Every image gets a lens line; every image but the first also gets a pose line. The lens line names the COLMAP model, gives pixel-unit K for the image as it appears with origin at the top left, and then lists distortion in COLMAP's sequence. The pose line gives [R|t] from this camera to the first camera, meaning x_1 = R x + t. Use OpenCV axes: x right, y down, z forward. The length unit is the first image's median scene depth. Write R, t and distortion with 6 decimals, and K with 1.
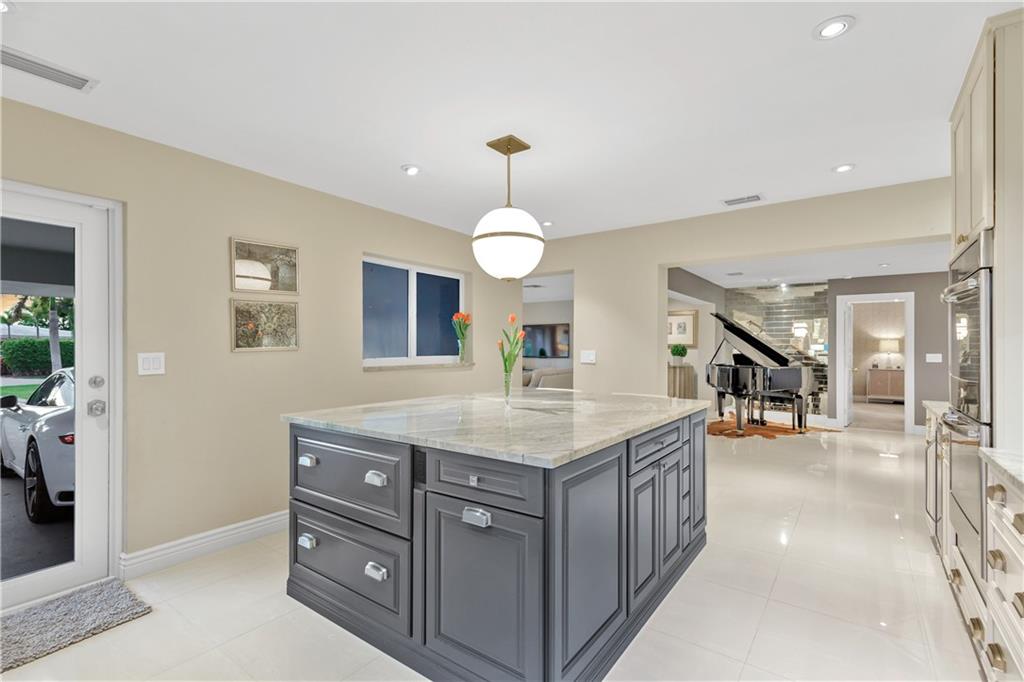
lens RADIAL K [[452.9, 0, 508.2], [0, 452.9, 344.4], [0, 0, 1]] dist [0.000540, -0.000036]
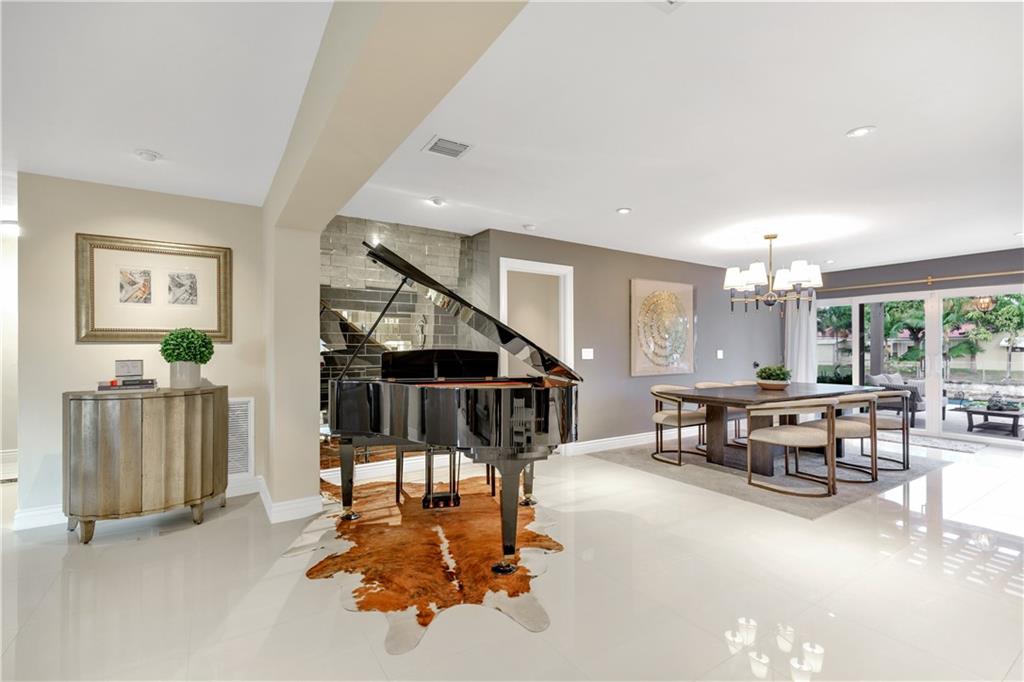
lens RADIAL K [[452.9, 0, 508.2], [0, 452.9, 344.4], [0, 0, 1]] dist [0.000540, -0.000036]
pose [[0.318266, 0.008700, 0.947962, 0.111024], [-0.001923, 0.999962, -0.008531, 0.014464], [-0.948000, 0.000892, 0.318270, 0.635197]]
